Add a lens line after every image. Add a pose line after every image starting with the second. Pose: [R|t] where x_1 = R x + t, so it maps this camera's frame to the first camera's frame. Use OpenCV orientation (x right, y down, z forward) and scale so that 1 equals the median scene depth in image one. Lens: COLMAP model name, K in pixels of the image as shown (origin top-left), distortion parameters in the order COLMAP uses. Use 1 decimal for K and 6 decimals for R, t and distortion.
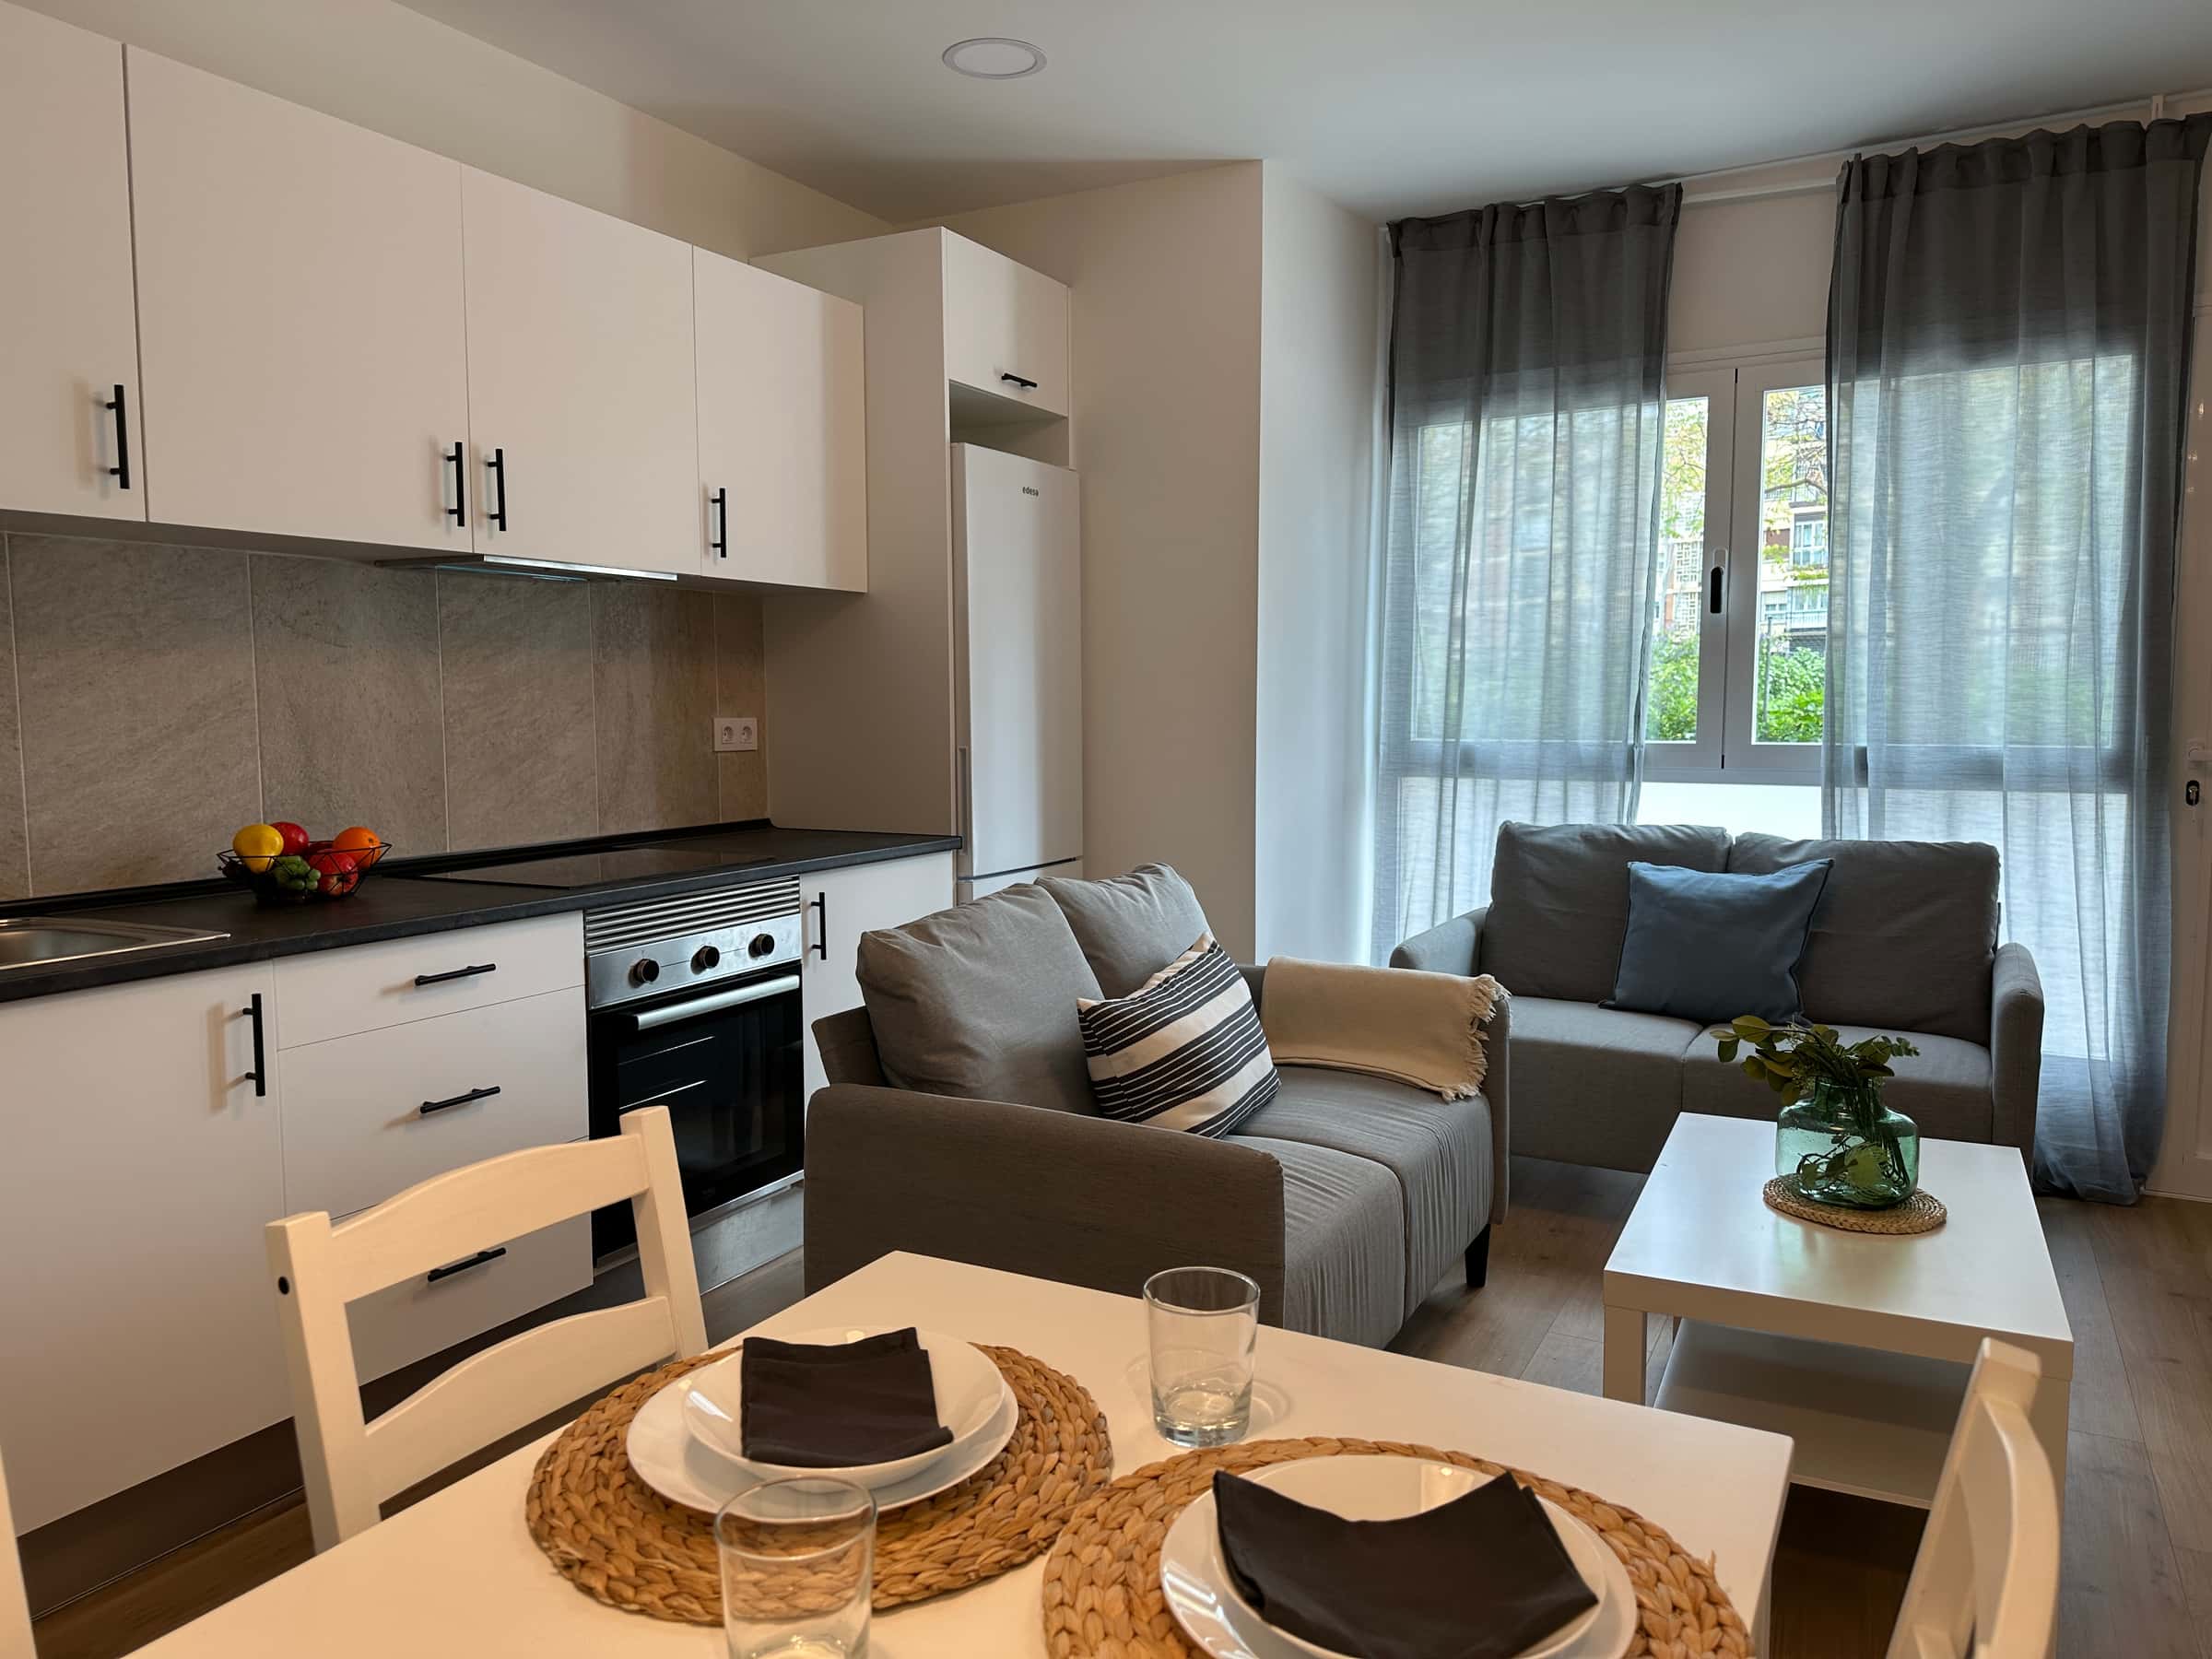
lens RADIAL K [[1615.7, 0, 1106.0], [0, 1615.7, 829.5], [0, 0, 1]] dist [0.137173, -0.188001]
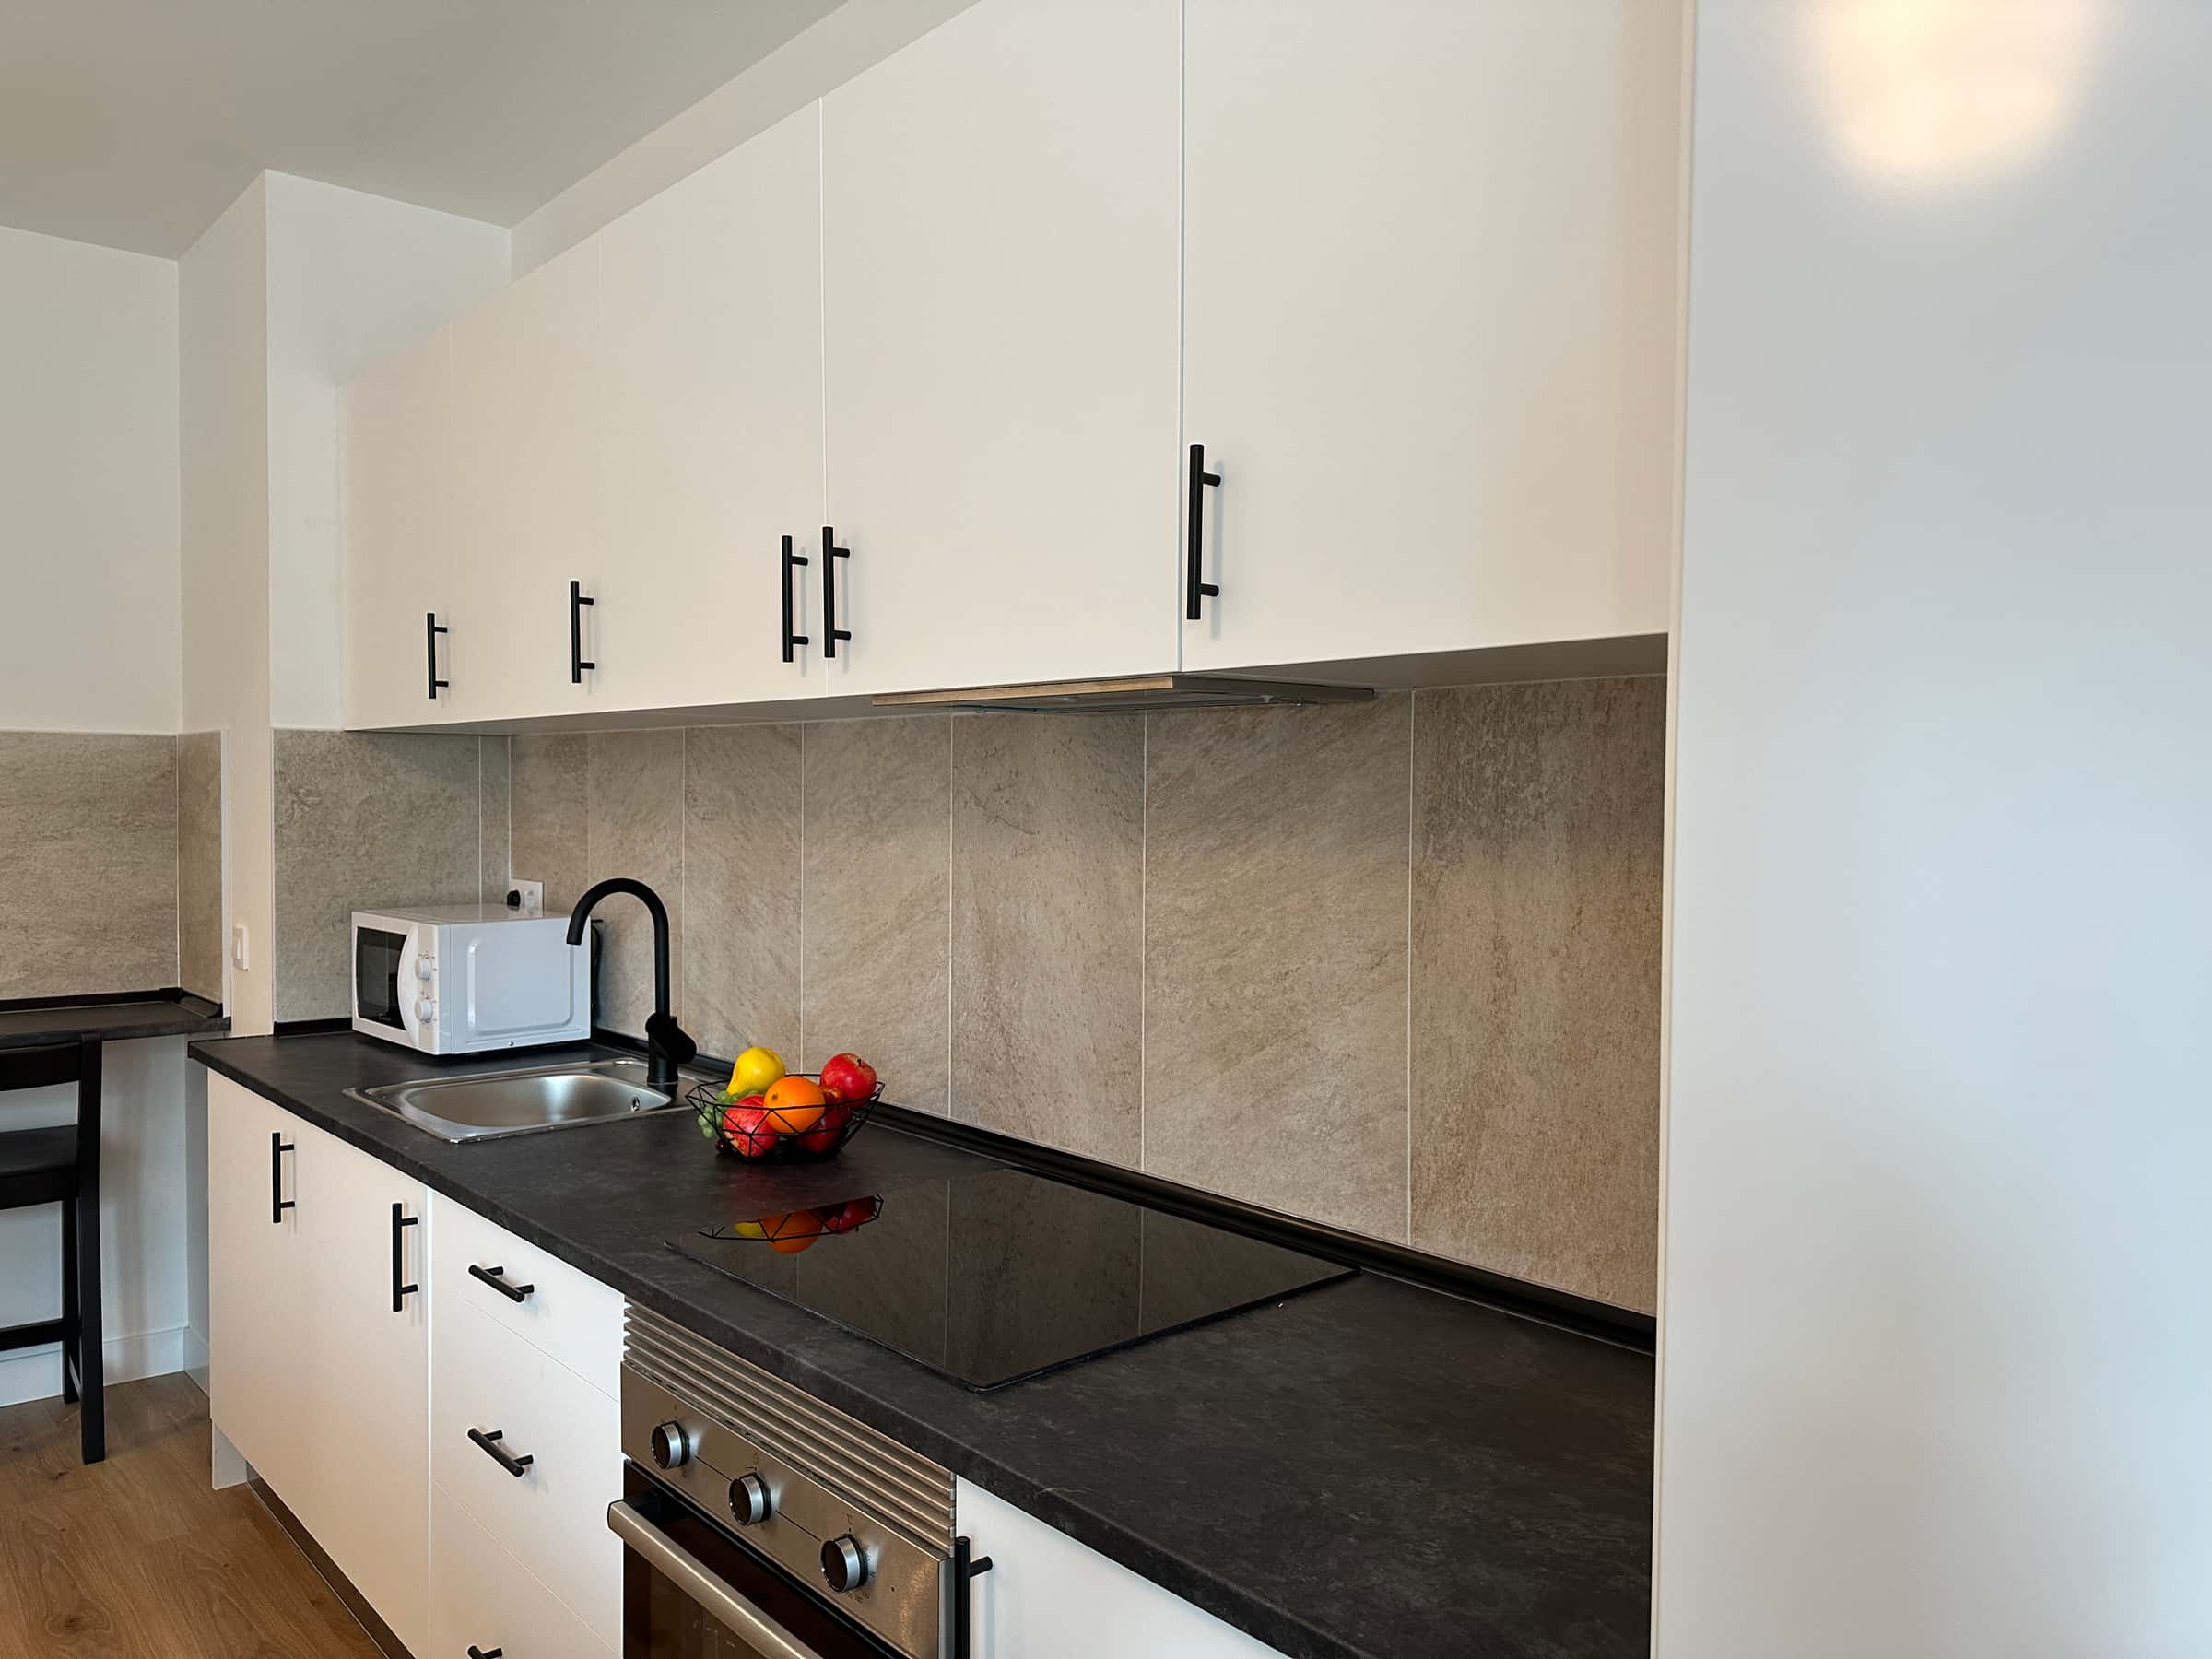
lens RADIAL K [[1615.7, 0, 1106.0], [0, 1615.7, 829.5], [0, 0, 1]] dist [0.137173, -0.188001]
pose [[-0.377985, 0.028105, -0.925385, 0.149790], [-0.079952, 0.994814, 0.062871, -0.144290], [0.922353, 0.097751, -0.373777, 1.174063]]
